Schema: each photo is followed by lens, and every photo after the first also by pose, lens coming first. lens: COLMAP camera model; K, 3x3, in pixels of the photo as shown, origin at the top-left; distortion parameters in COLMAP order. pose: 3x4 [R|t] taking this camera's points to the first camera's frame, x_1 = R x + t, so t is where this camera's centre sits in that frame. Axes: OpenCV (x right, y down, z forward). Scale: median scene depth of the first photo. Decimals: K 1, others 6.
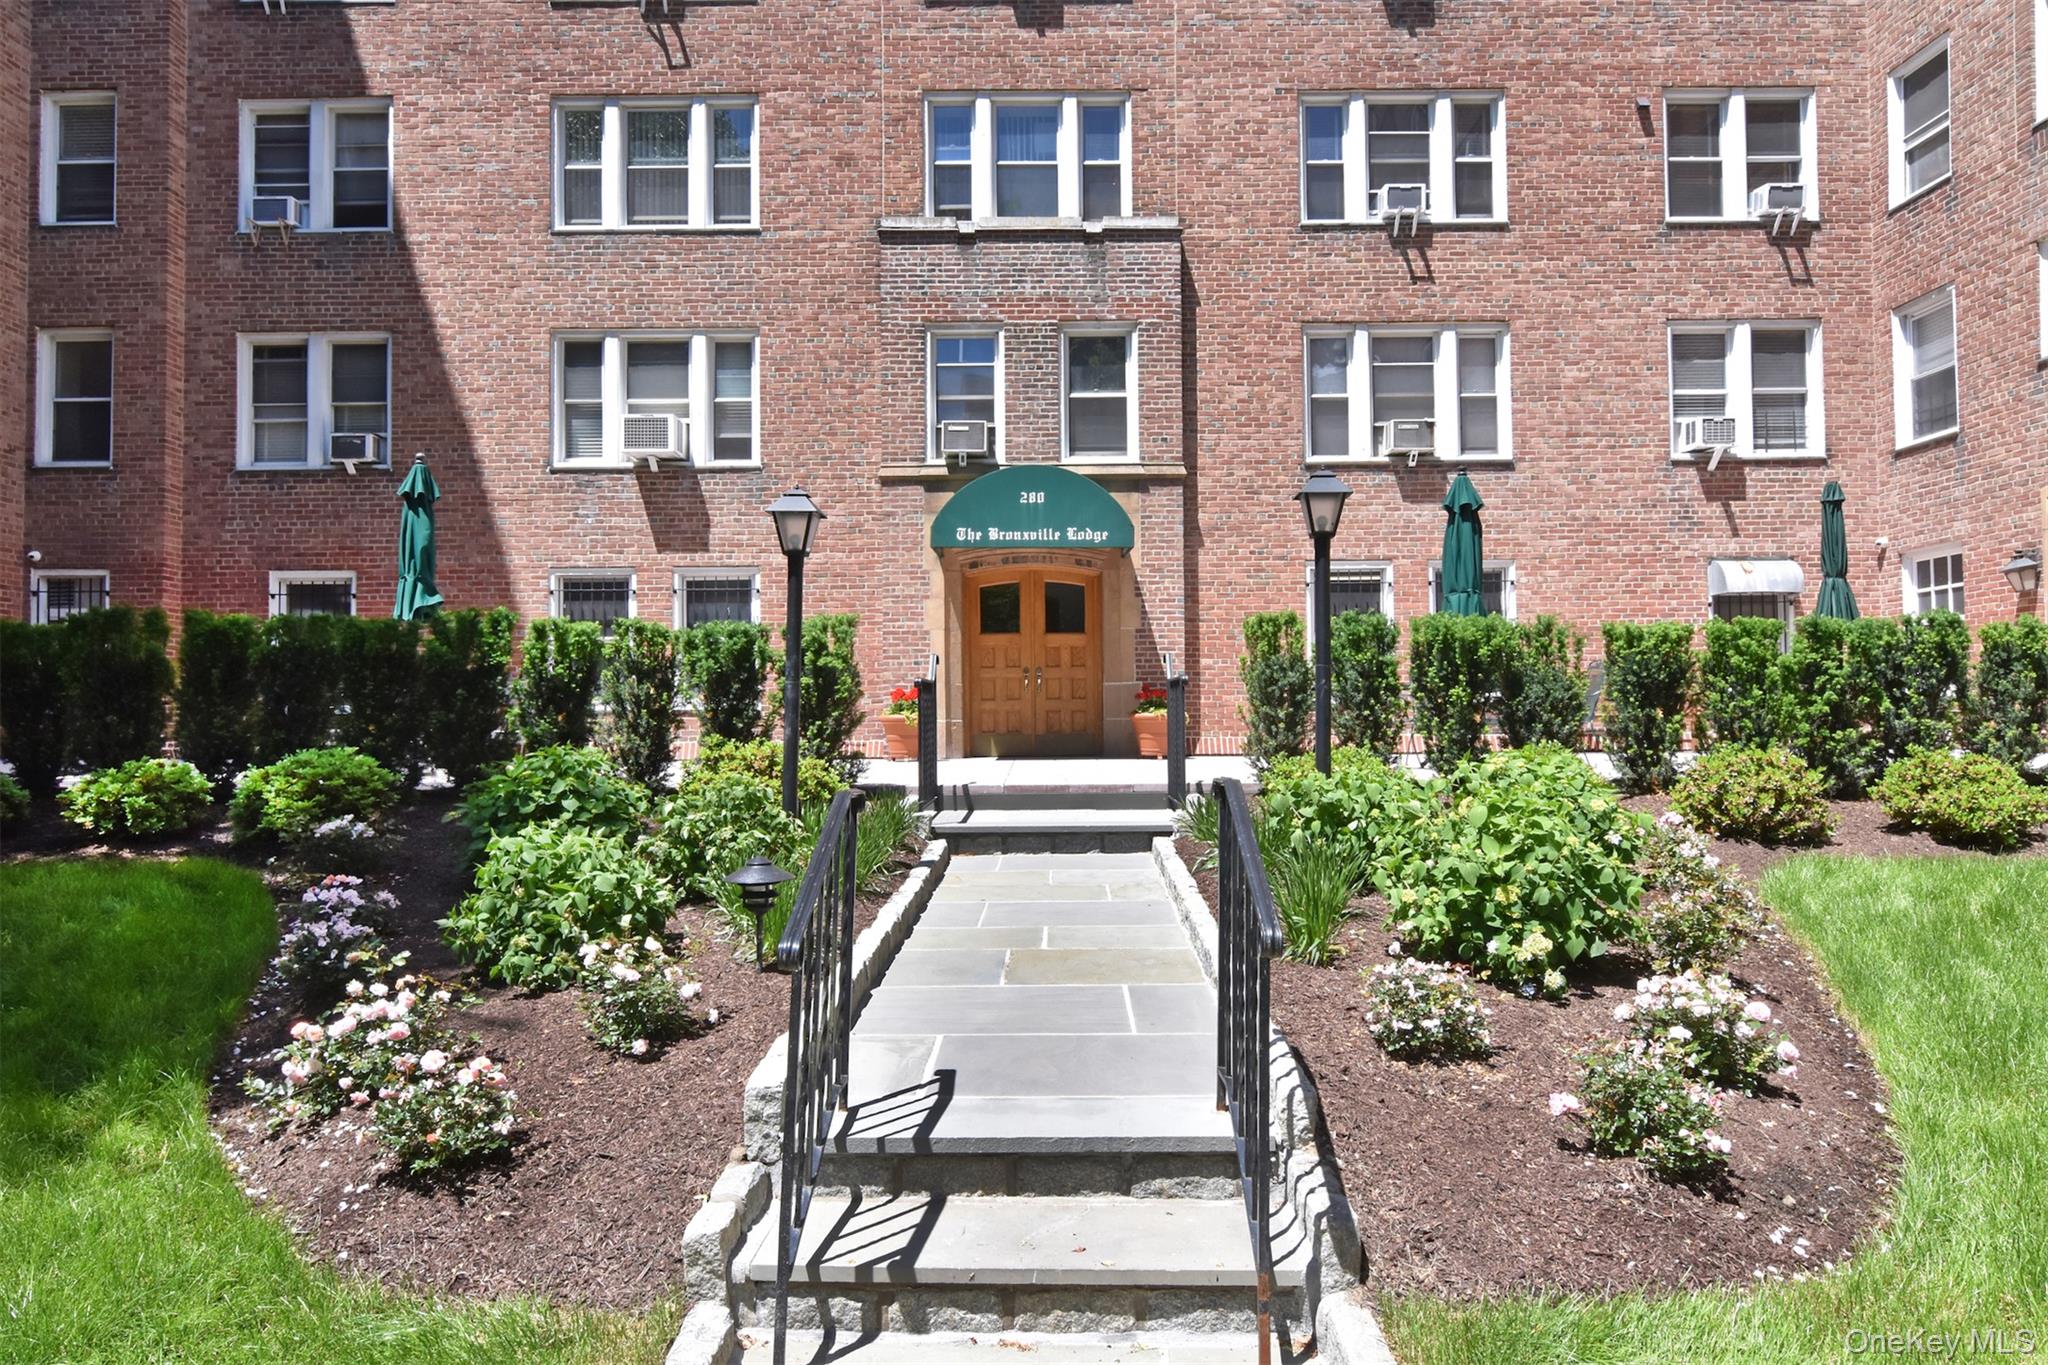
lens RADIAL K [[1304.3, 0, 1024.0], [0, 1304.3, 682.5], [0, 0, 1]] dist [0.005283, -0.038289]
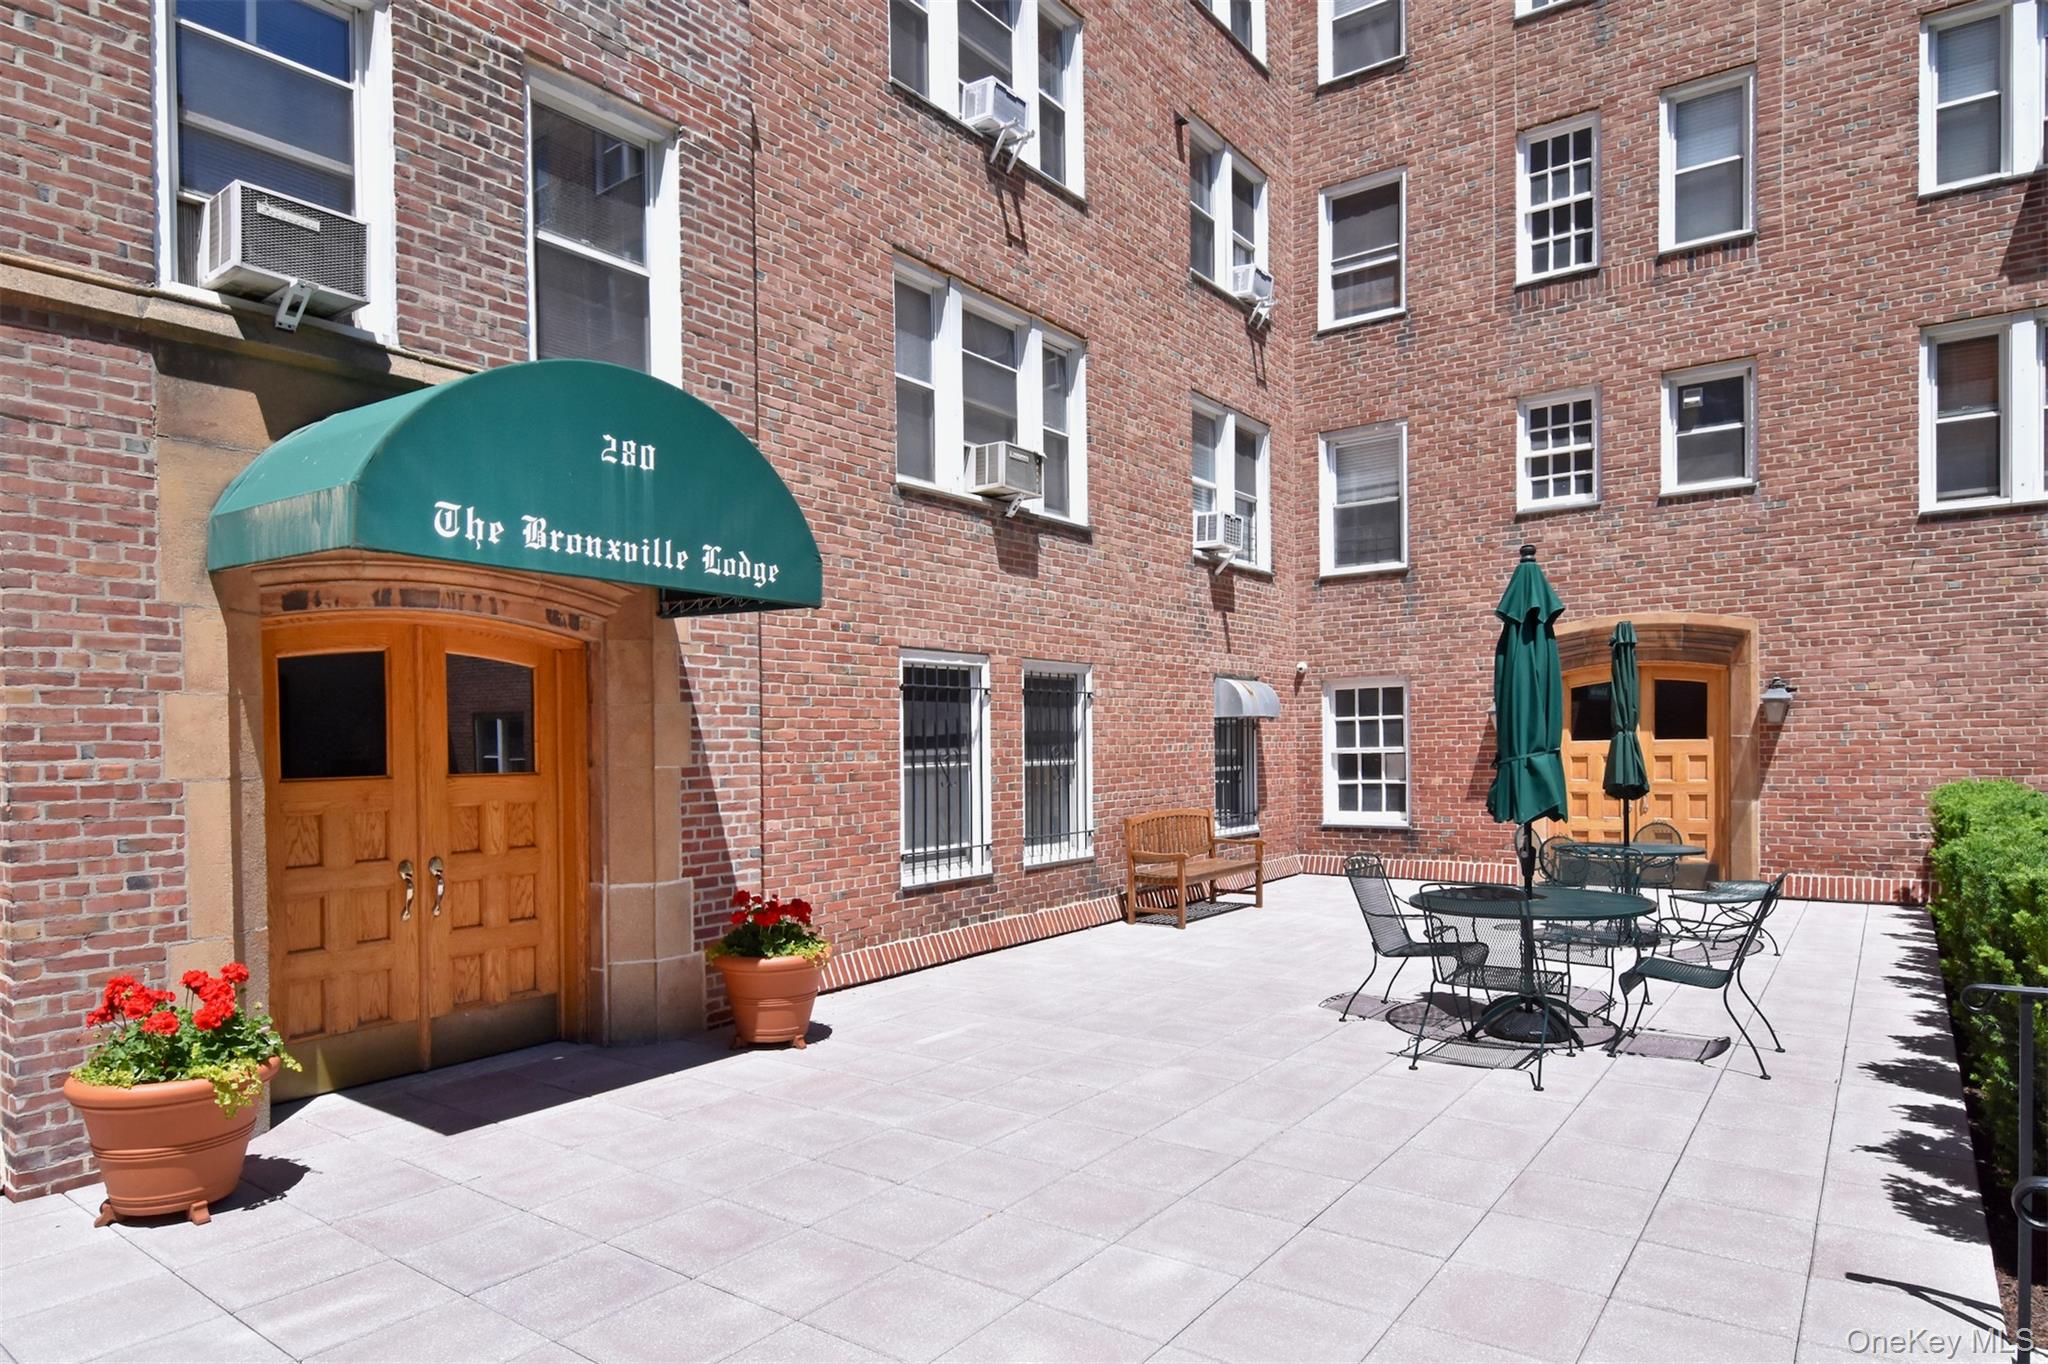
lens RADIAL K [[1182.4, 0, 1020.8], [0, 1182.4, 745.2], [0, 0, 1]] dist [-0.013773, -0.001468]
pose [[0.590259, -0.001076, 0.807213, -0.188421], [-0.014096, 0.999833, 0.011640, -0.055741], [-0.807091, -0.018249, 0.590146, 0.636136]]
